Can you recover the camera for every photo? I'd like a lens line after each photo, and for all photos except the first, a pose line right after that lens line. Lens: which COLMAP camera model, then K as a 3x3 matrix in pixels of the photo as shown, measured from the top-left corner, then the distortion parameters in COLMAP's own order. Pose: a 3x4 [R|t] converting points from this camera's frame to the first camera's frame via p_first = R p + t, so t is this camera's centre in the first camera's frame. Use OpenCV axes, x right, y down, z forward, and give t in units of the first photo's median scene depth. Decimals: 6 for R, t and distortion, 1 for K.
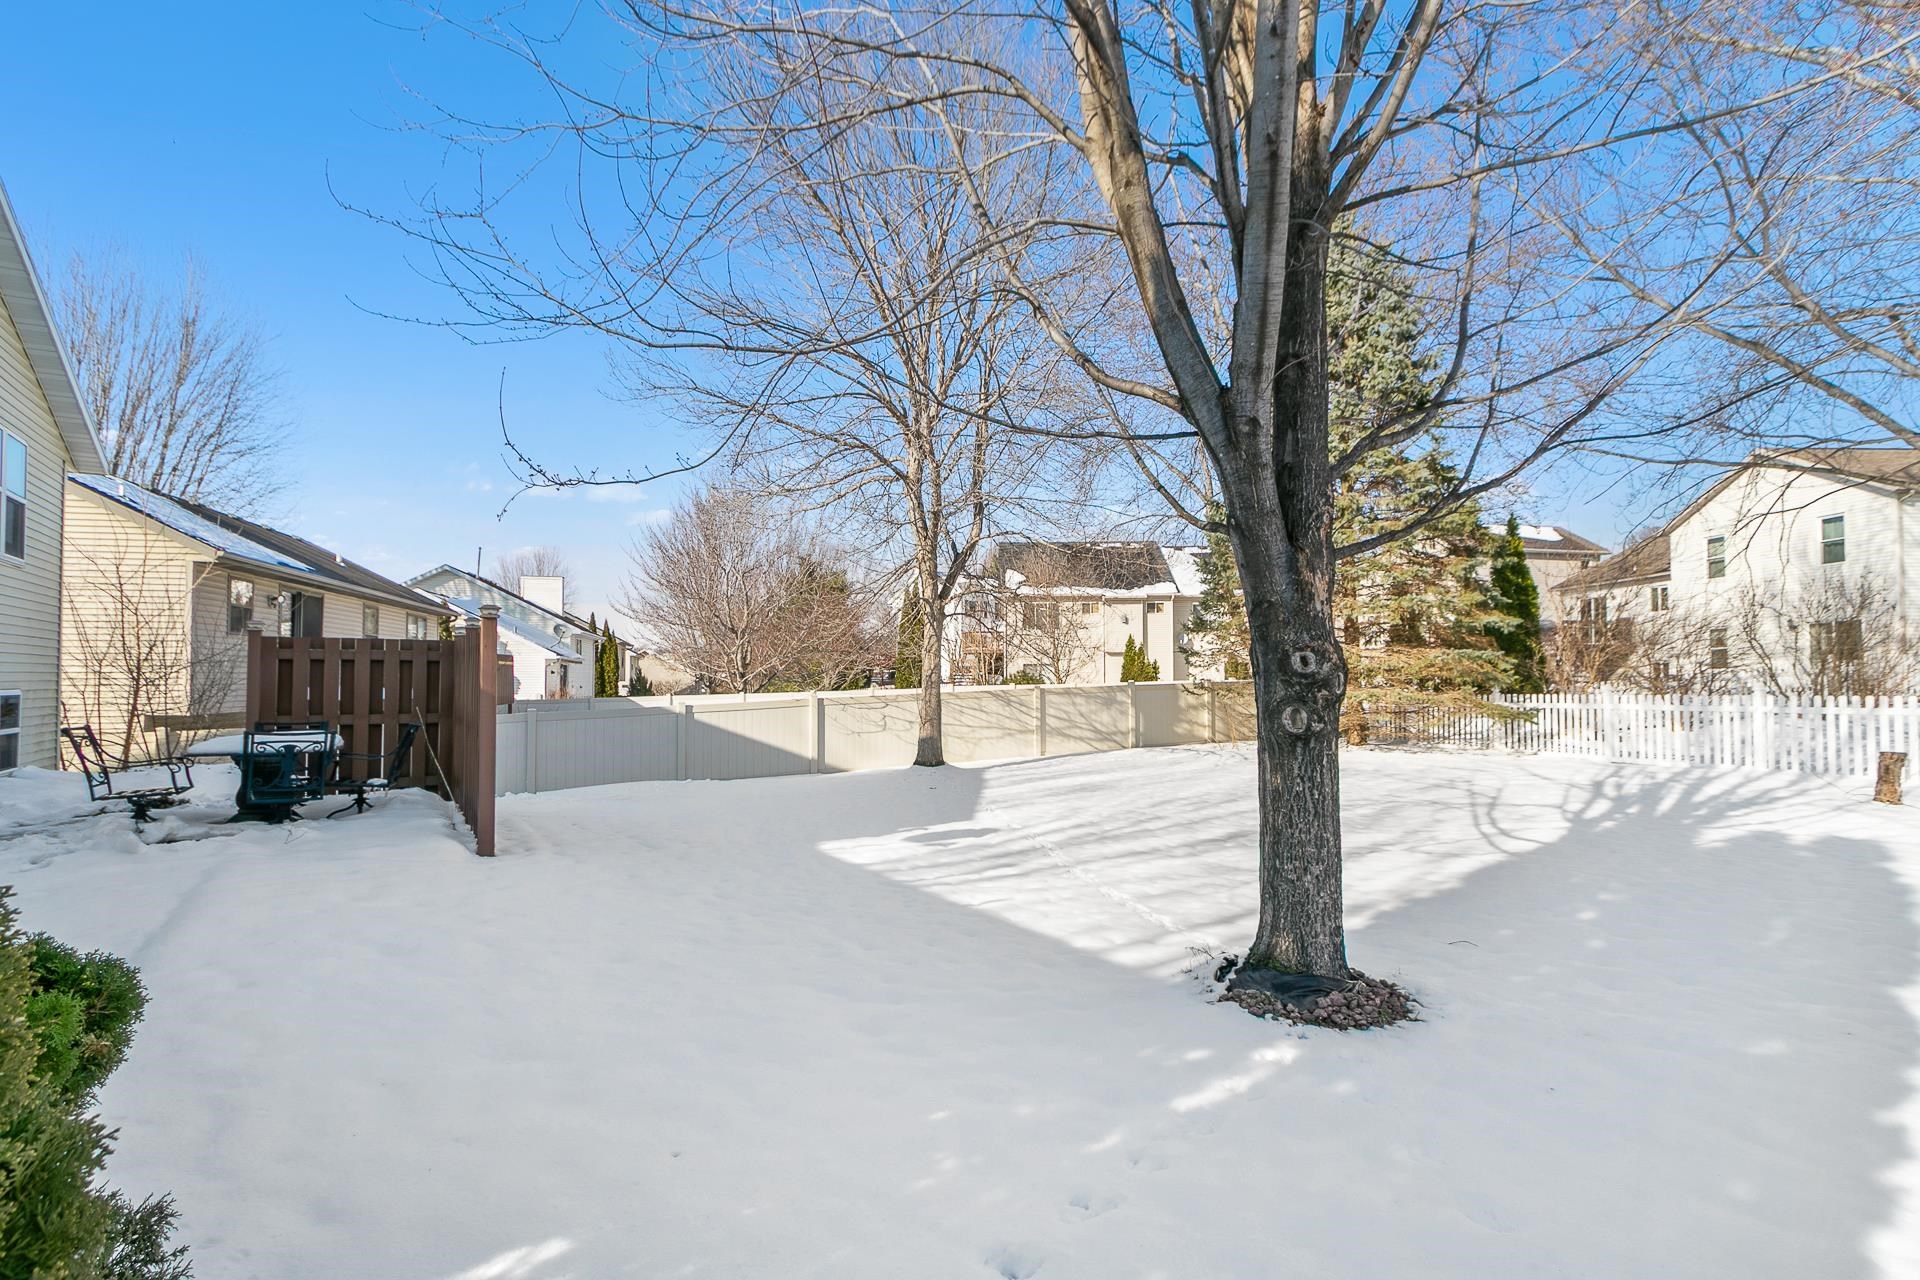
lens RADIAL K [[892.8, 0, 958.2], [0, 892.8, 651.4], [0, 0, 1]] dist [0.004217, 0.000390]
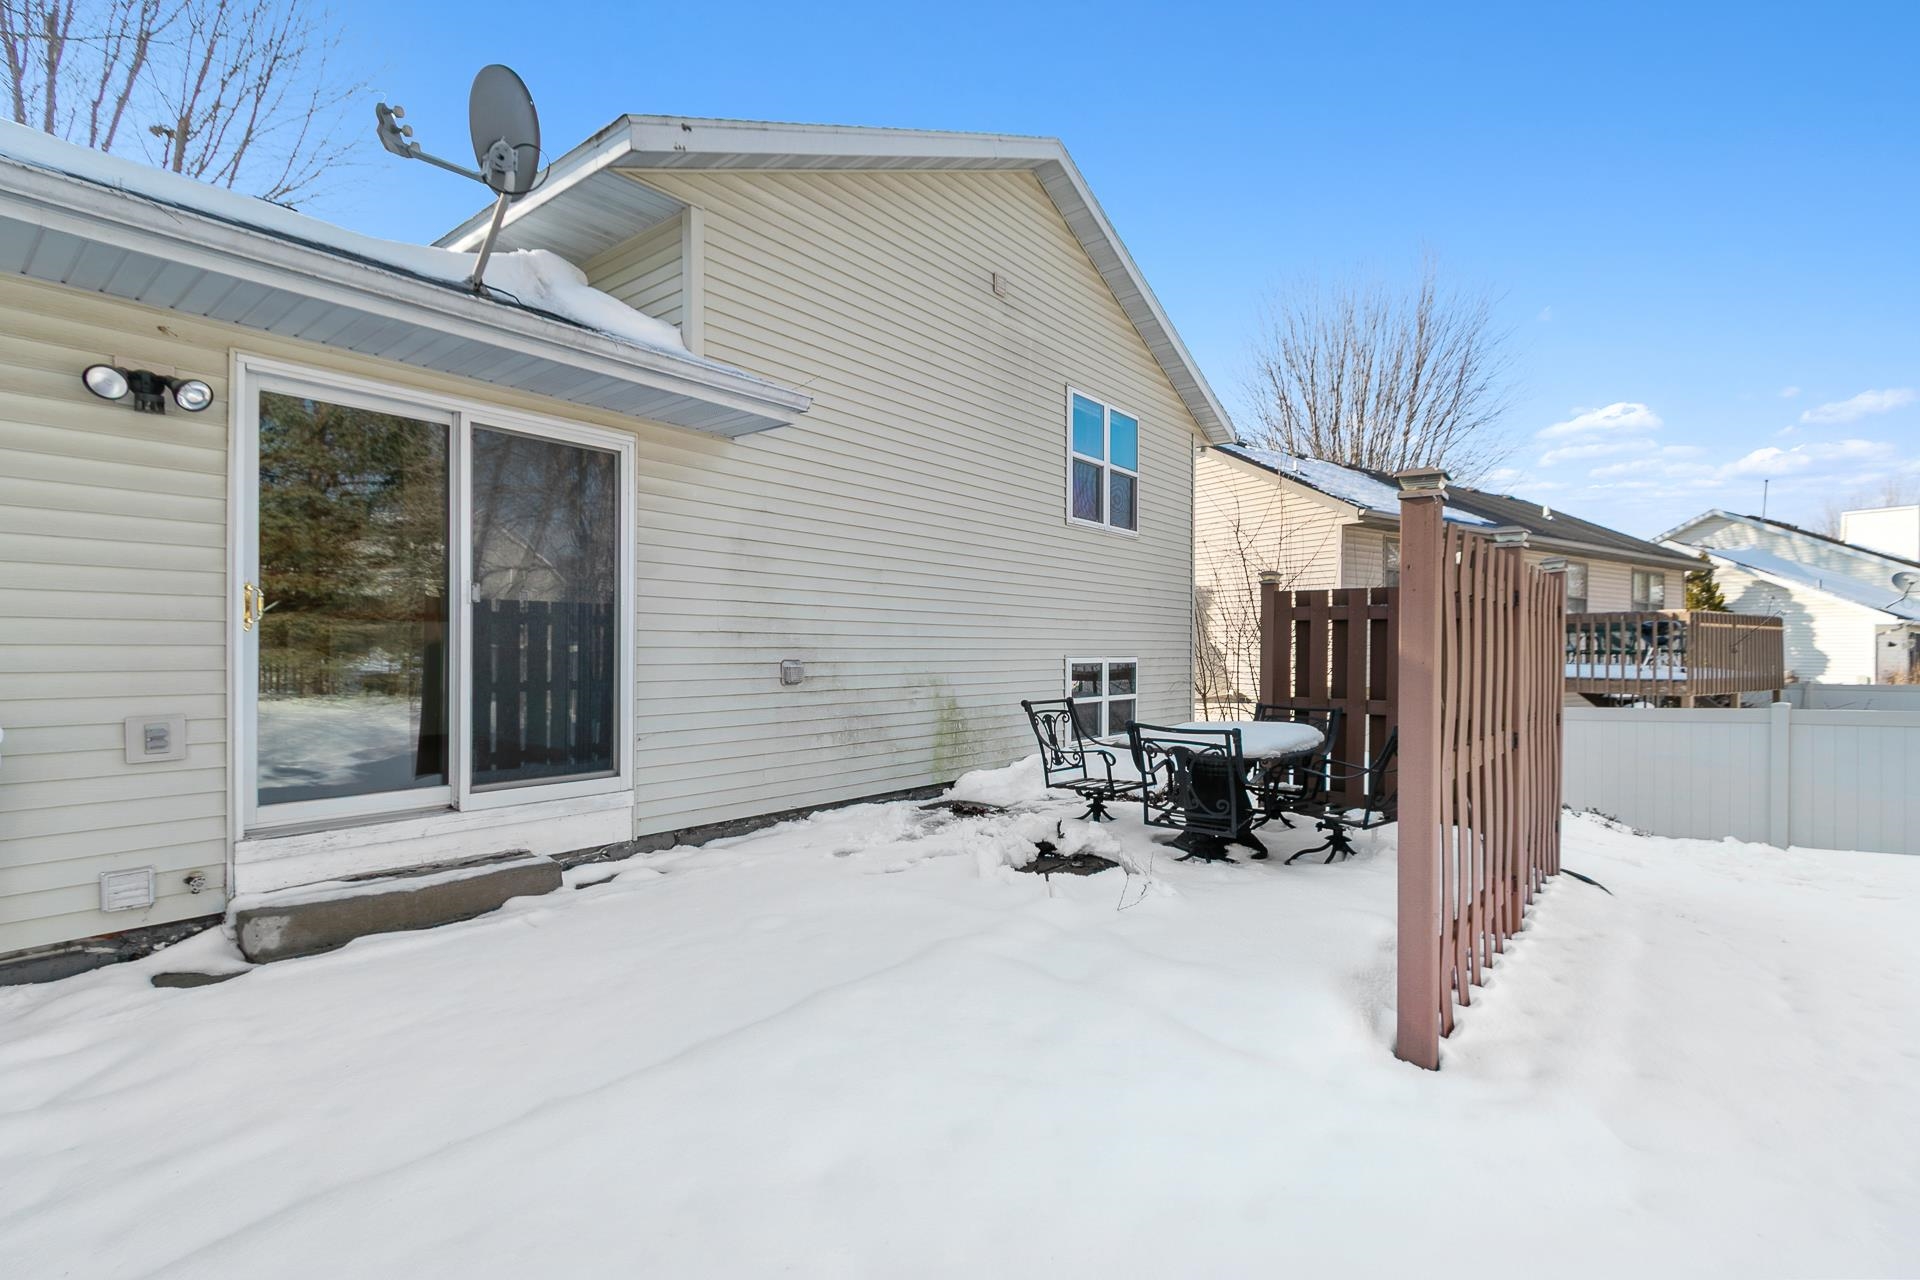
lens RADIAL K [[892.8, 0, 958.2], [0, 892.8, 651.4], [0, 0, 1]] dist [0.004217, 0.000390]
pose [[0.315053, 0.008574, -0.949035, -0.049138], [0.019805, 0.999682, 0.015606, 0.005792], [0.948867, -0.023712, 0.314783, 0.176002]]
